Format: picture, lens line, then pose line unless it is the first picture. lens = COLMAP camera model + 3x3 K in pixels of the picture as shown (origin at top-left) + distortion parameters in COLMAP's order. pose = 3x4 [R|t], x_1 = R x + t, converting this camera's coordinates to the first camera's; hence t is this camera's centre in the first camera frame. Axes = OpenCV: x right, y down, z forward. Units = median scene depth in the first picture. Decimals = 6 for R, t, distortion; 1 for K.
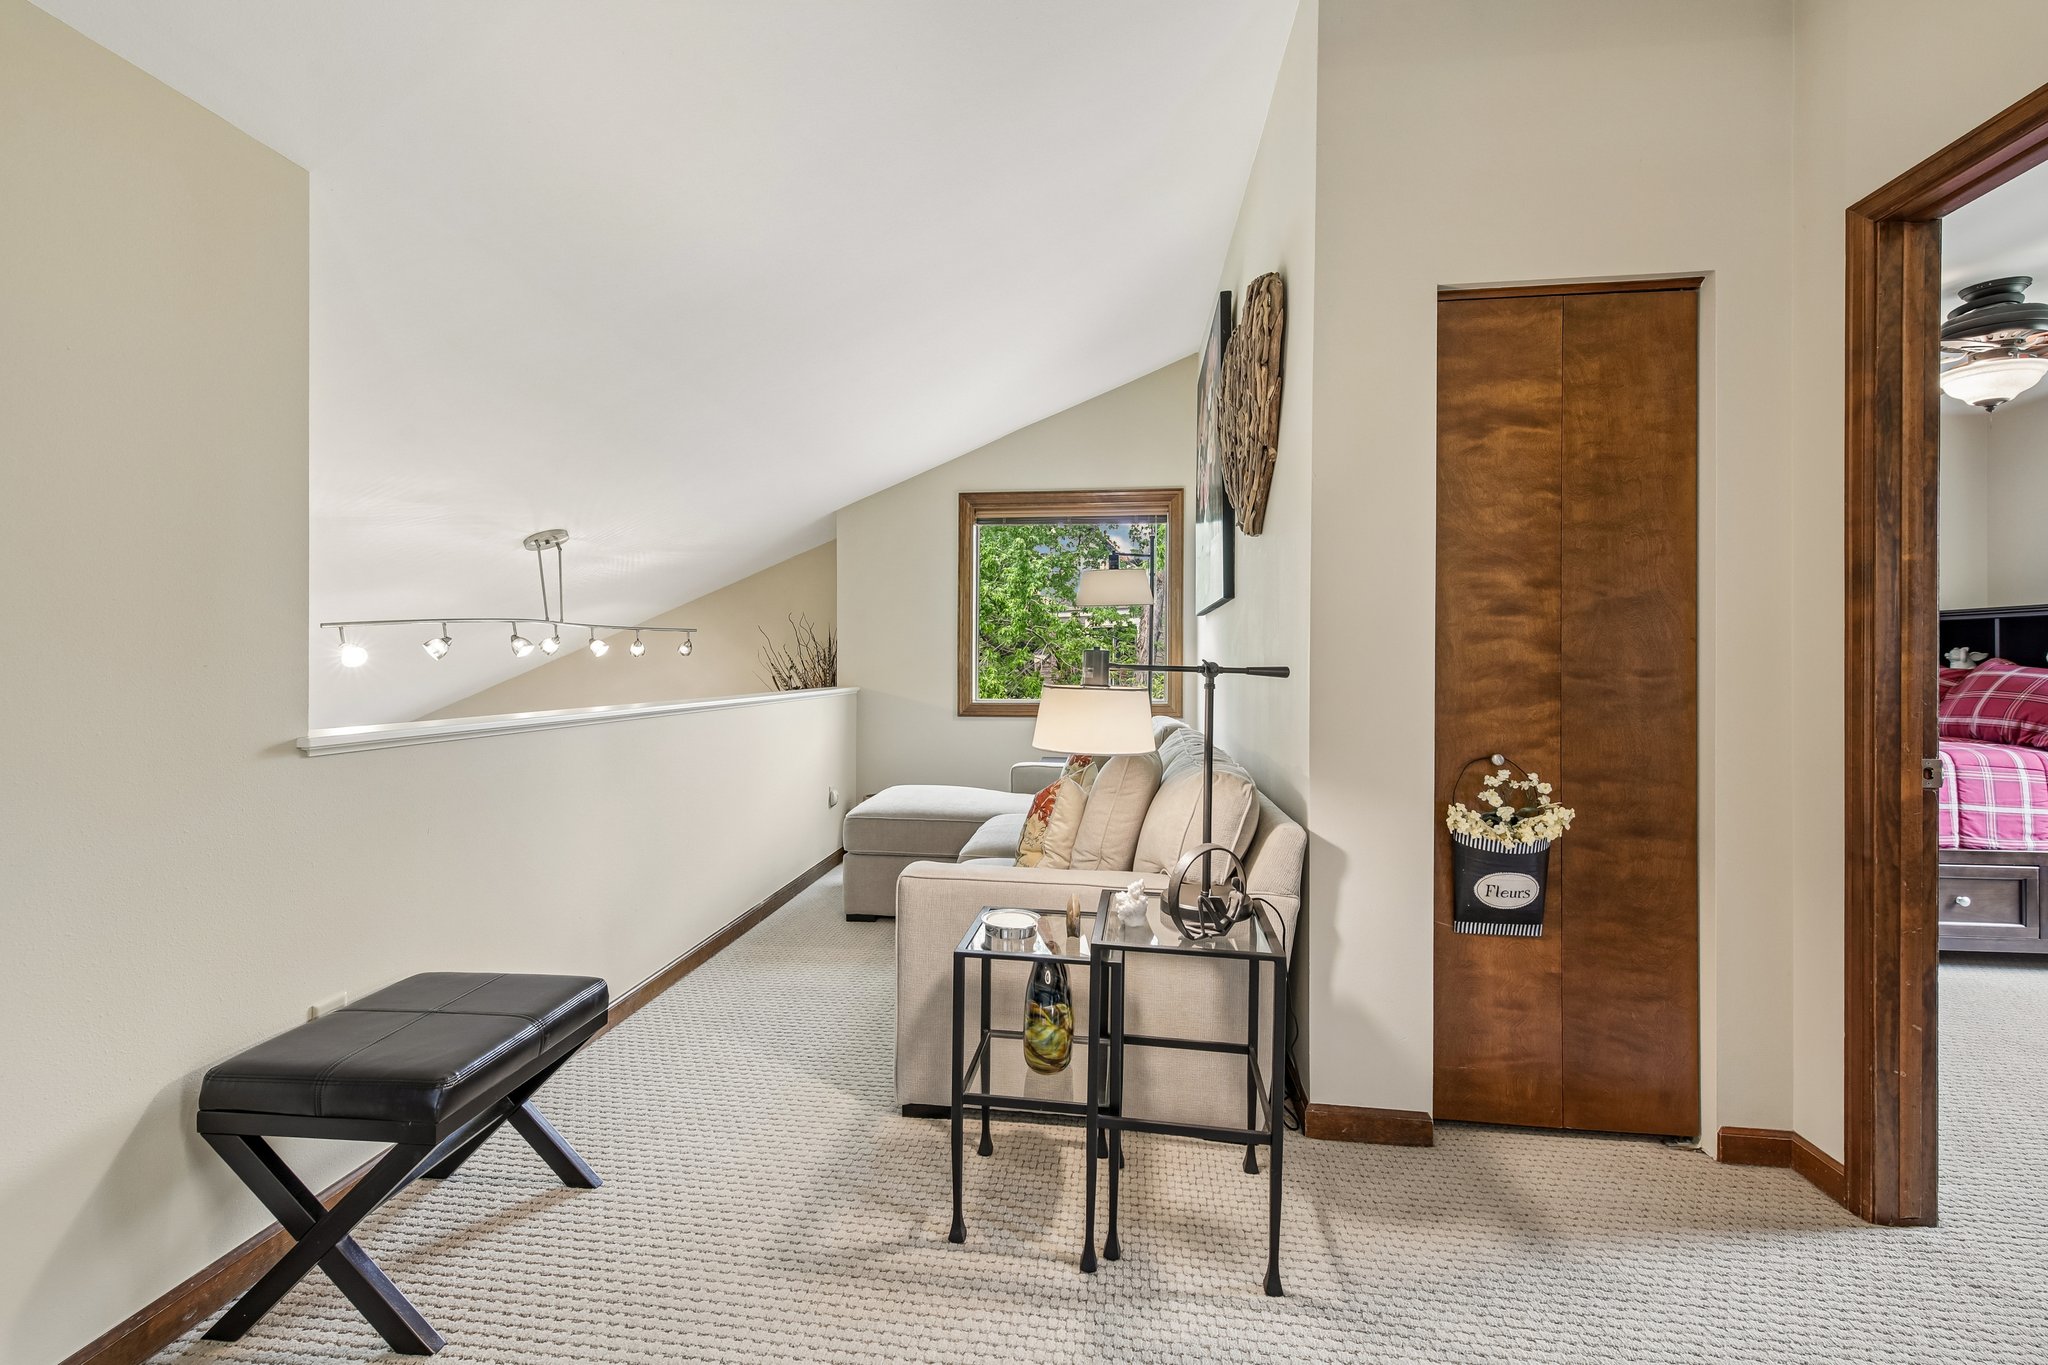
lens RADIAL K [[884.1, 0, 1017.4], [0, 884.1, 665.8], [0, 0, 1]] dist [0.002203, -0.000467]
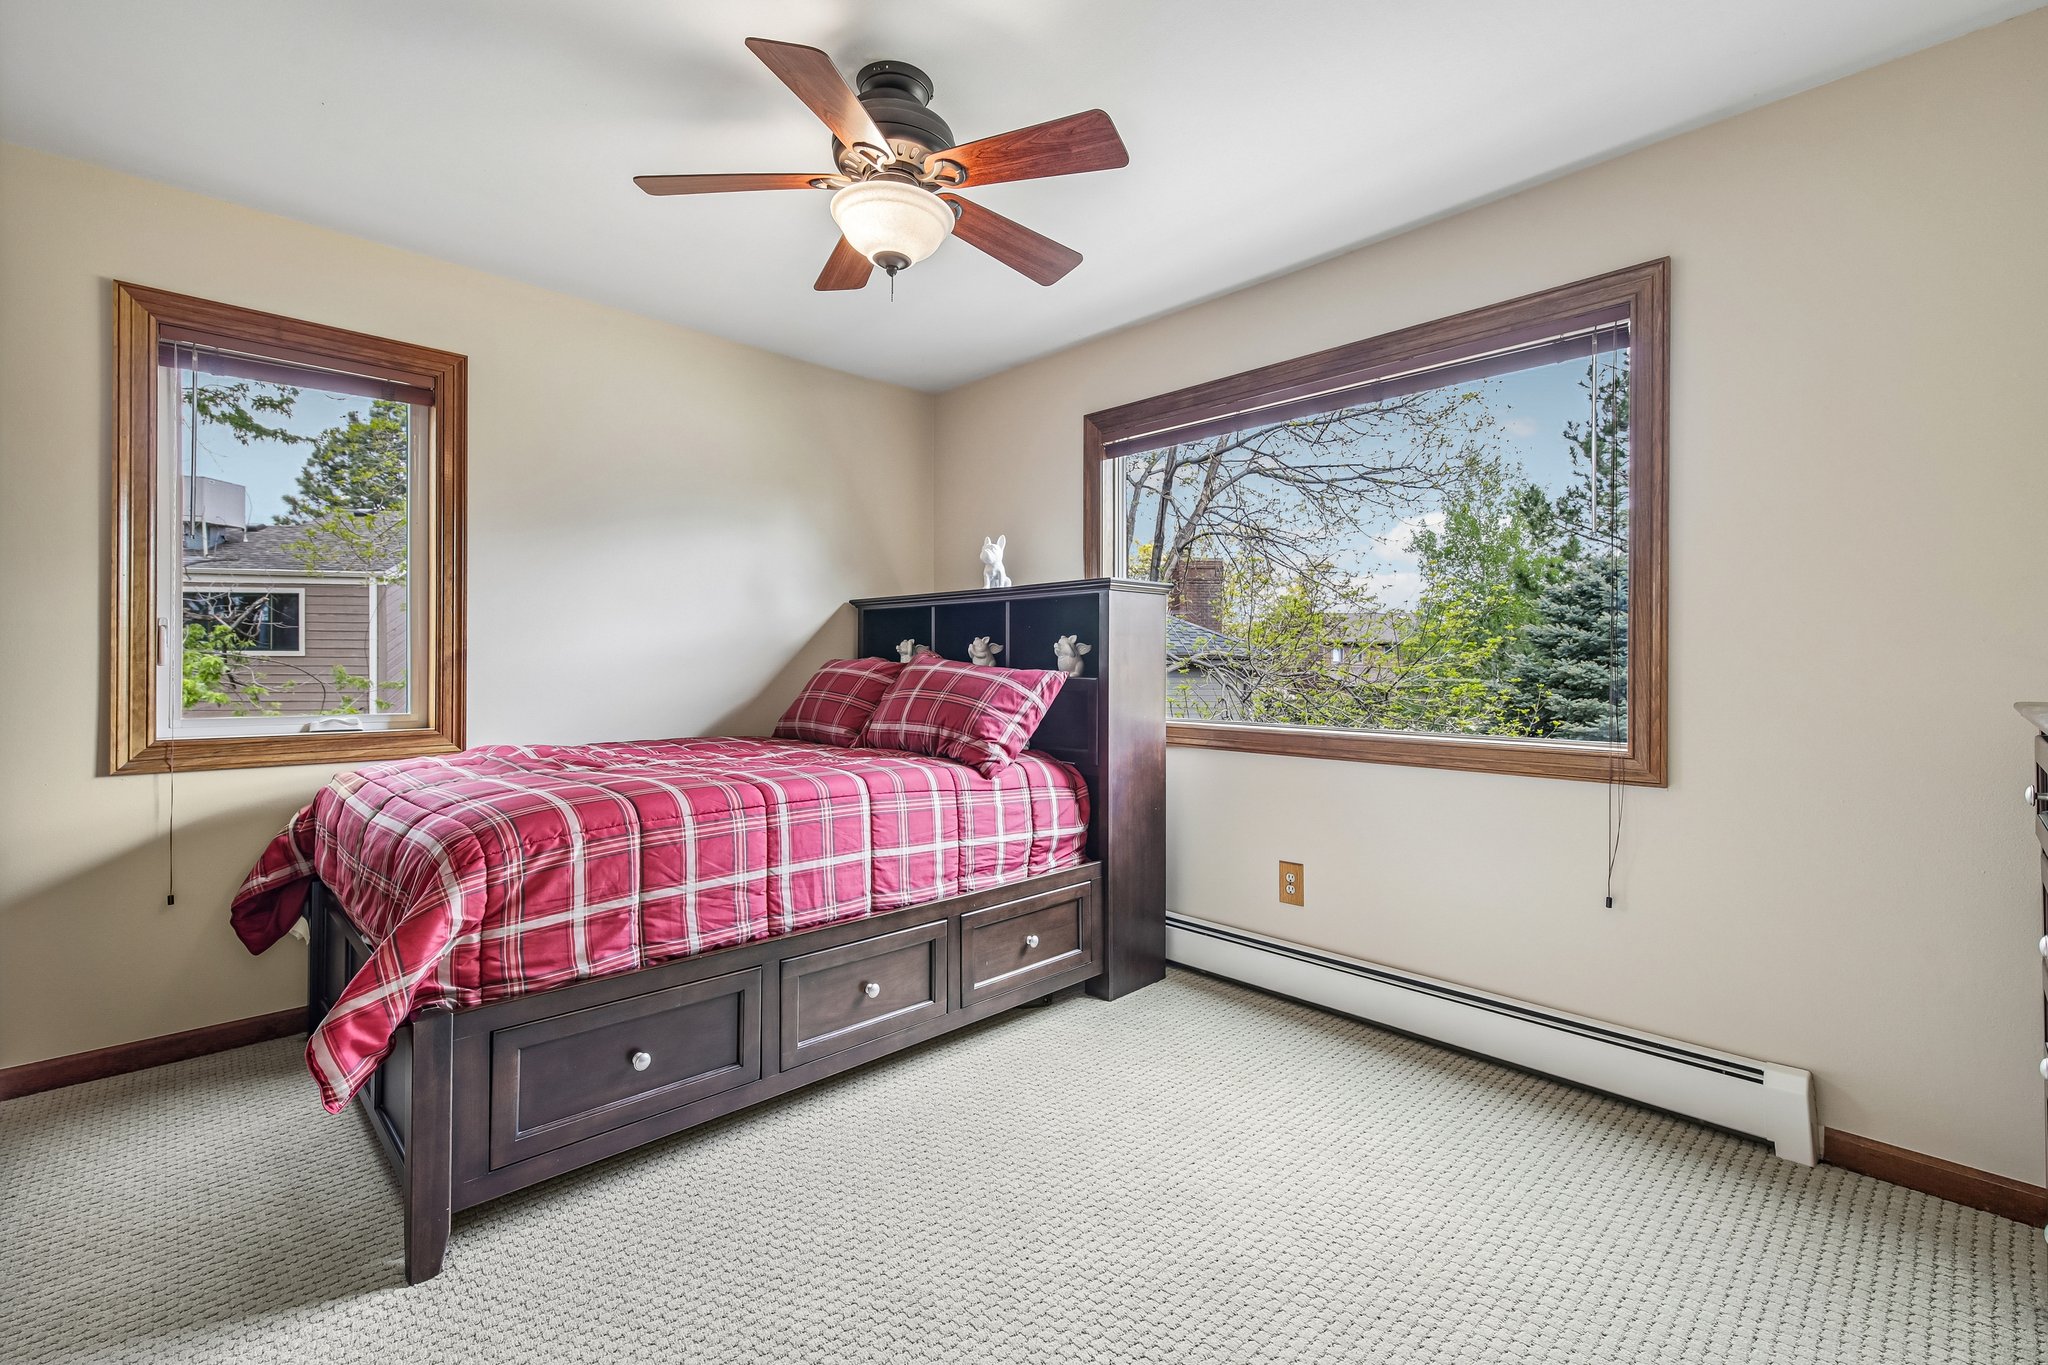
lens RADIAL K [[884.1, 0, 1017.4], [0, 884.1, 665.8], [0, 0, 1]] dist [0.002203, -0.000467]
pose [[0.636061, 0.003074, 0.771632, 0.586272], [-0.005135, 0.999987, 0.000250, 0.006599], [-0.771622, -0.004121, 0.636069, 0.456260]]
